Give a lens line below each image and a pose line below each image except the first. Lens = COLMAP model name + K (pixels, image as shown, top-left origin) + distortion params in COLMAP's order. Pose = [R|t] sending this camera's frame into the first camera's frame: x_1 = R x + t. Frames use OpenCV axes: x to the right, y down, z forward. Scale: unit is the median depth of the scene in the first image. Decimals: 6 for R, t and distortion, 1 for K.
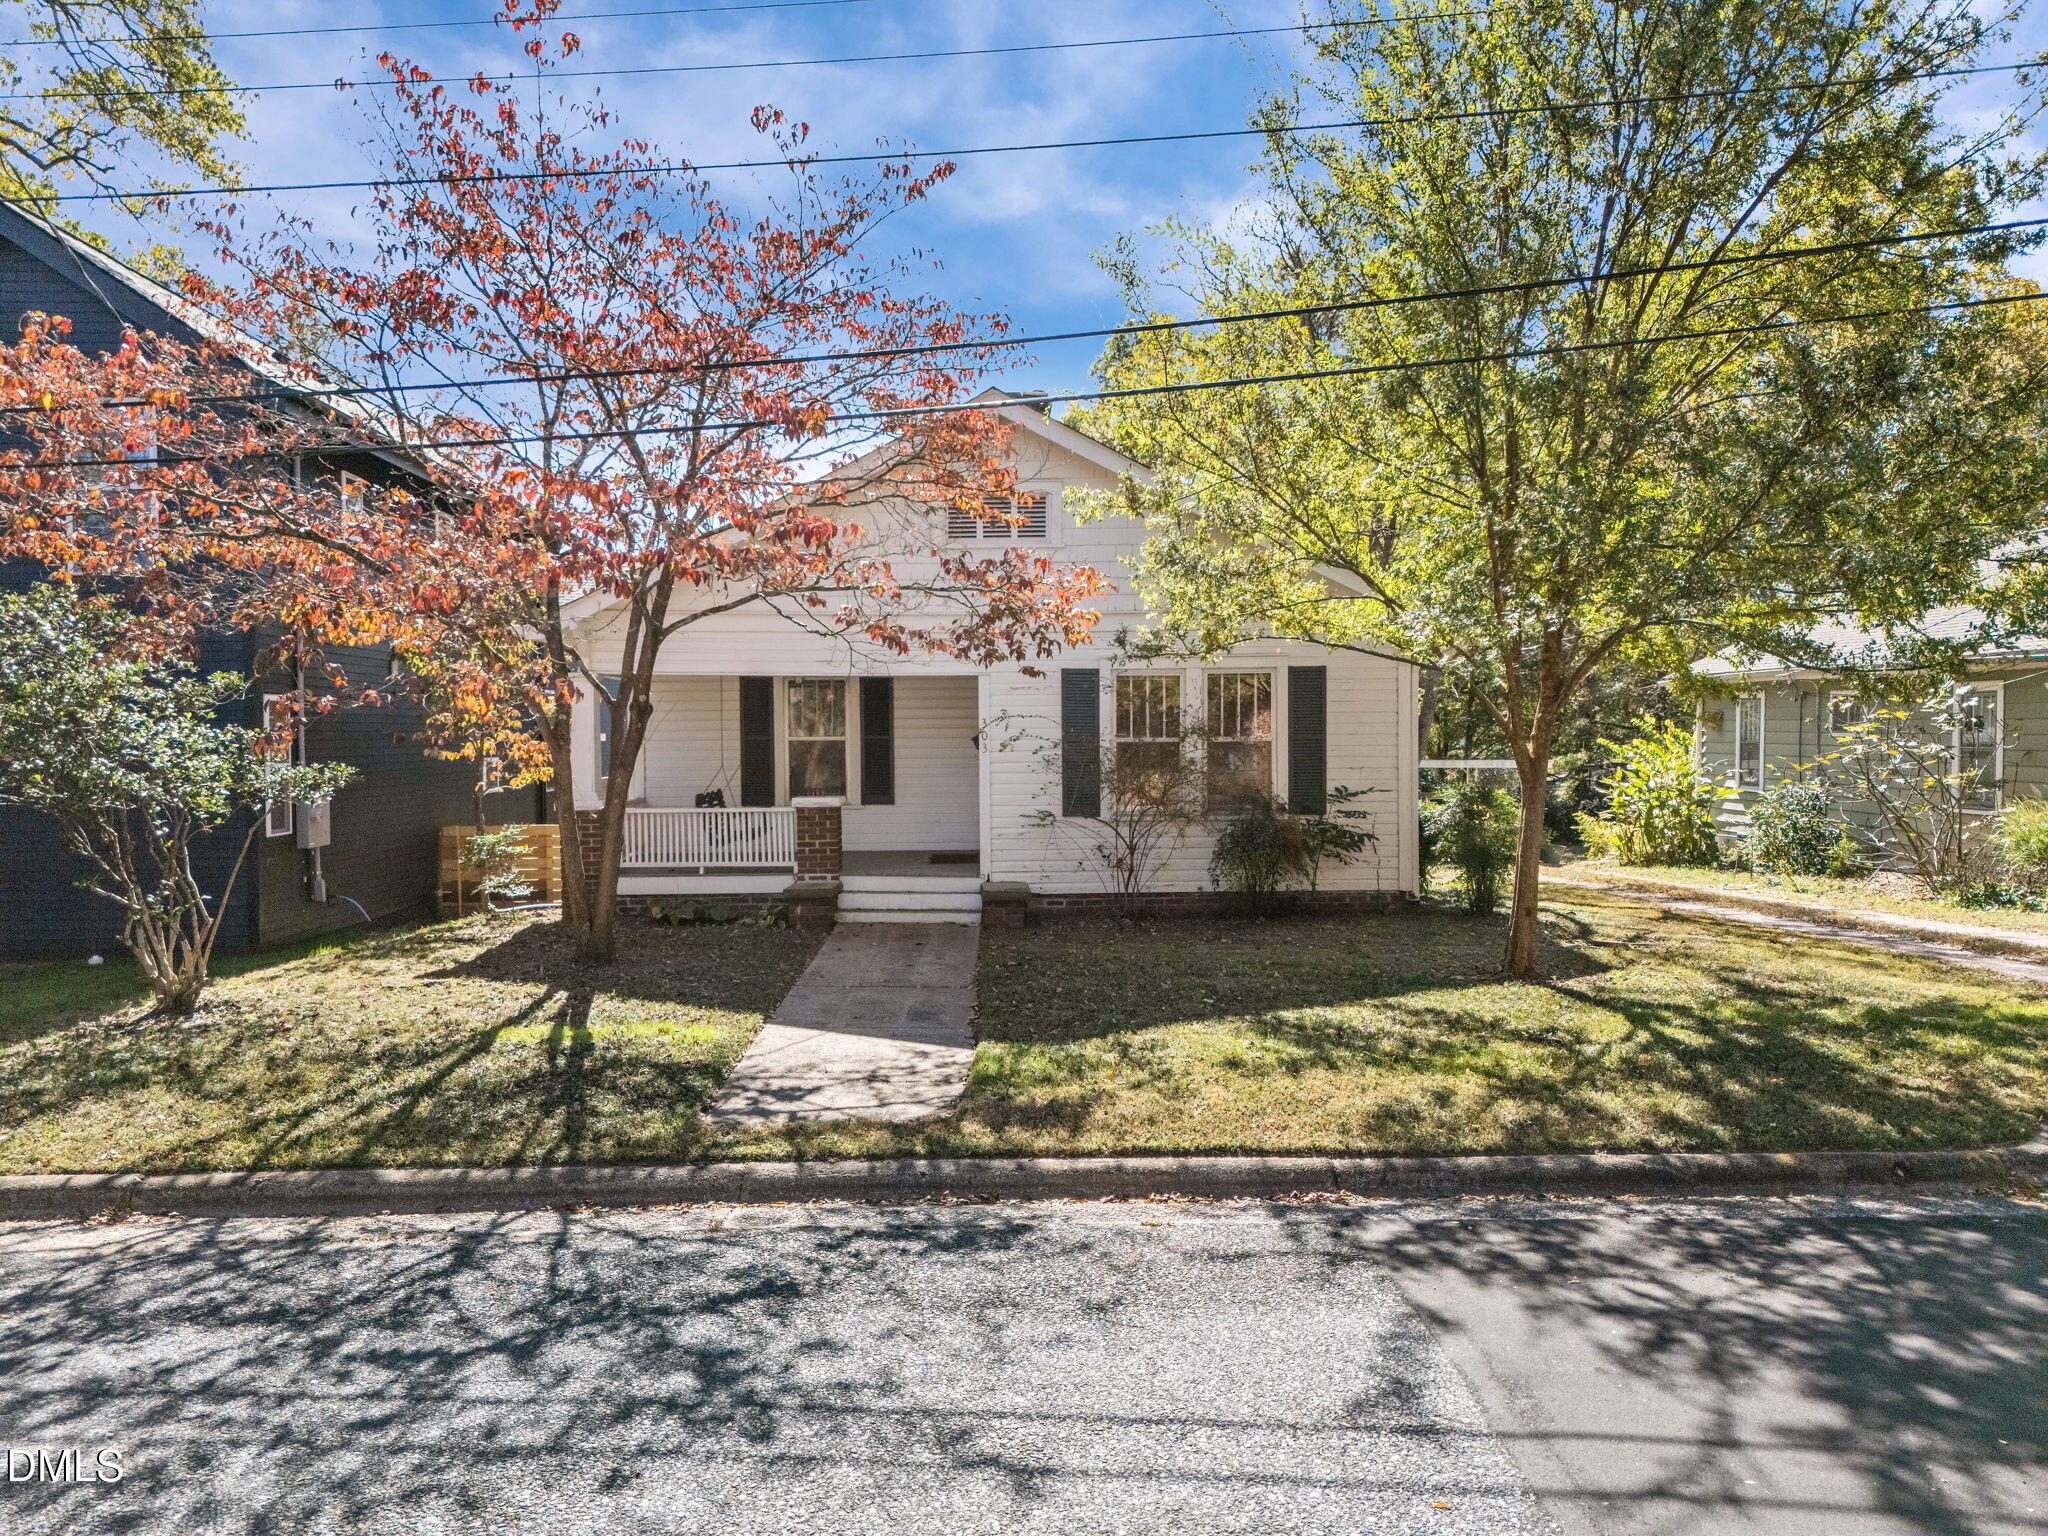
lens RADIAL K [[1582.7, 0, 1023.3], [0, 1582.7, 759.7], [0, 0, 1]] dist [0.043283, -0.016595]
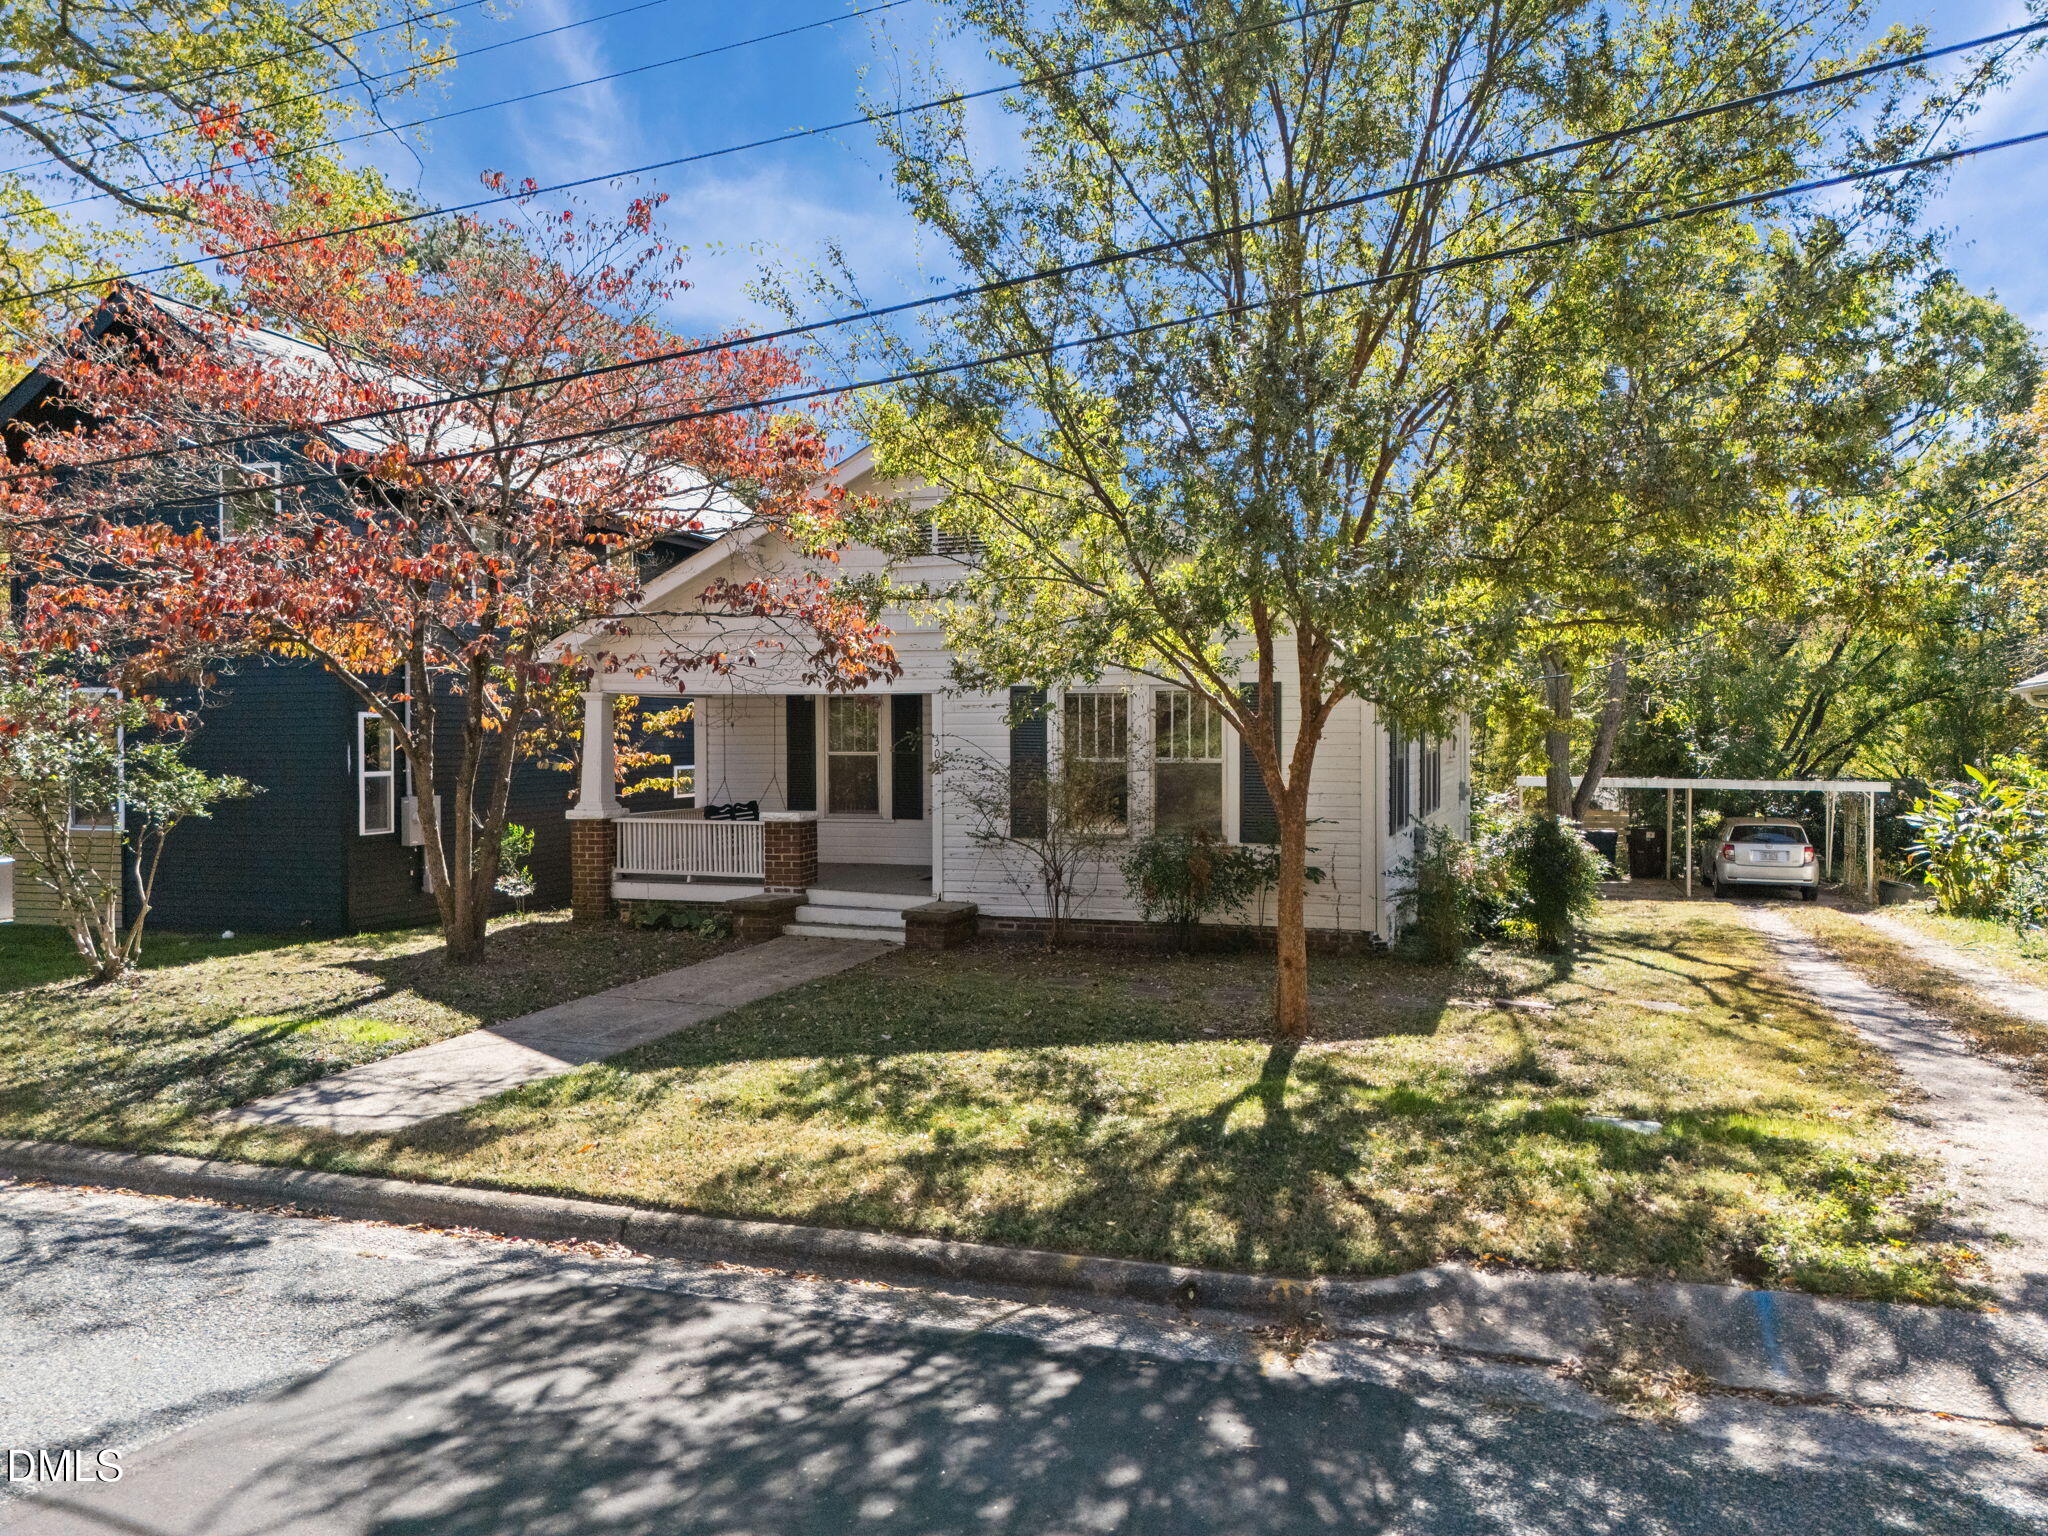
lens RADIAL K [[1553.9, 0, 1018.4], [0, 1553.9, 748.8], [0, 0, 1]] dist [0.034083, -0.014211]
pose [[0.938824, 0.009944, -0.344253, 0.377076], [-0.013382, 0.999881, -0.007613, -0.012994], [0.344136, 0.011754, 0.938846, 0.094552]]
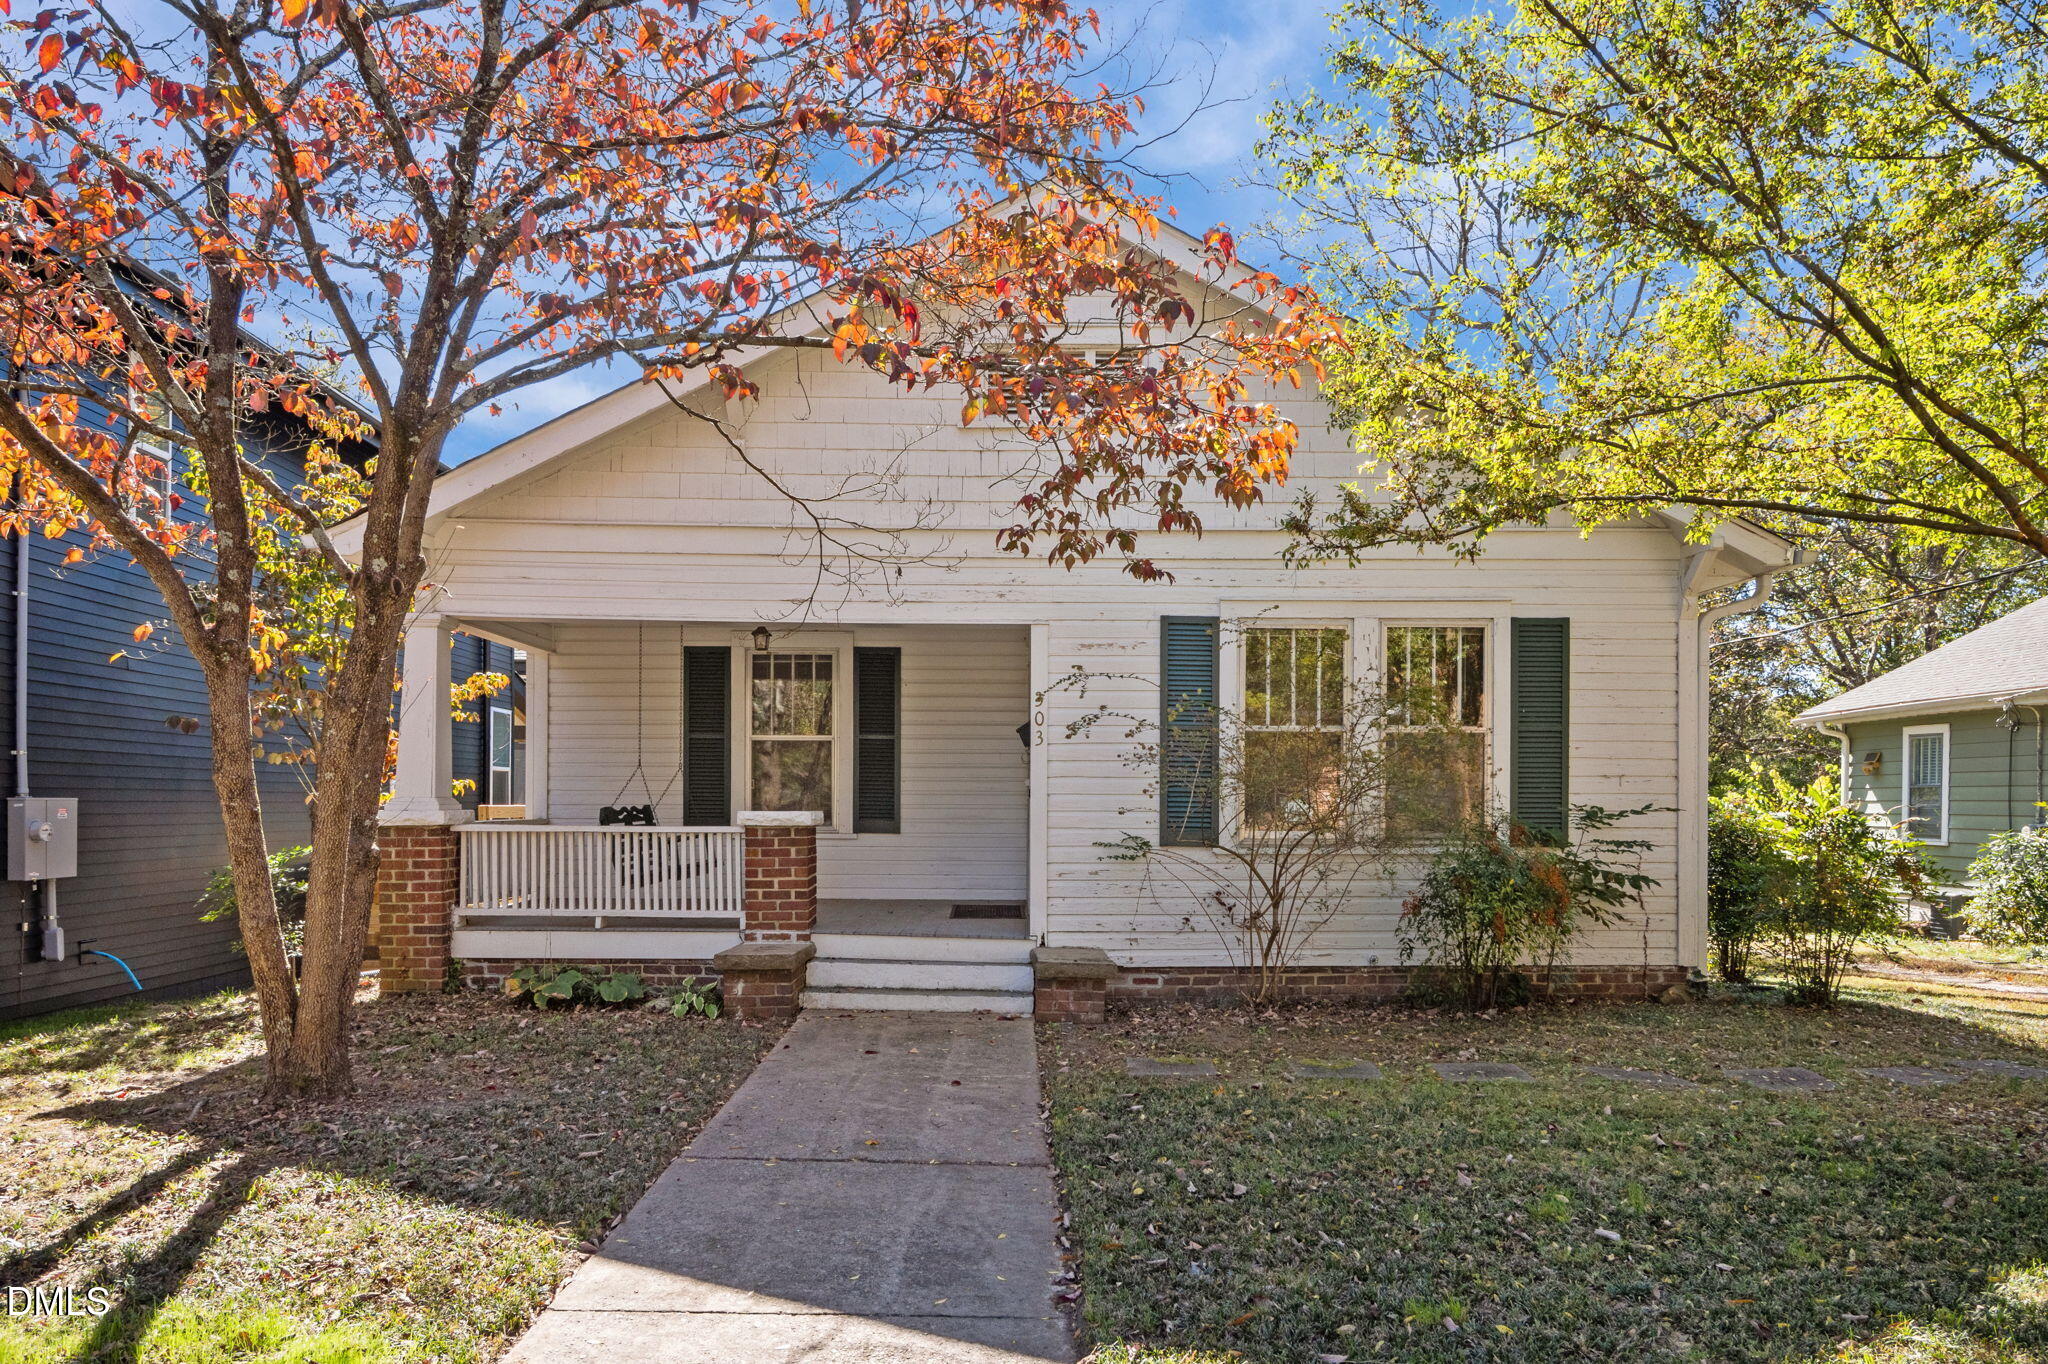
lens RADIAL K [[1493.0, 0, 995.3], [0, 1493.0, 802.4], [0, 0, 1]] dist [-0.024794, 0.004676]
pose [[0.999632, 0.010027, -0.025196, -0.027693], [-0.010544, 0.999735, -0.020468, 0.032735], [0.024984, 0.020726, 0.999473, 0.410802]]
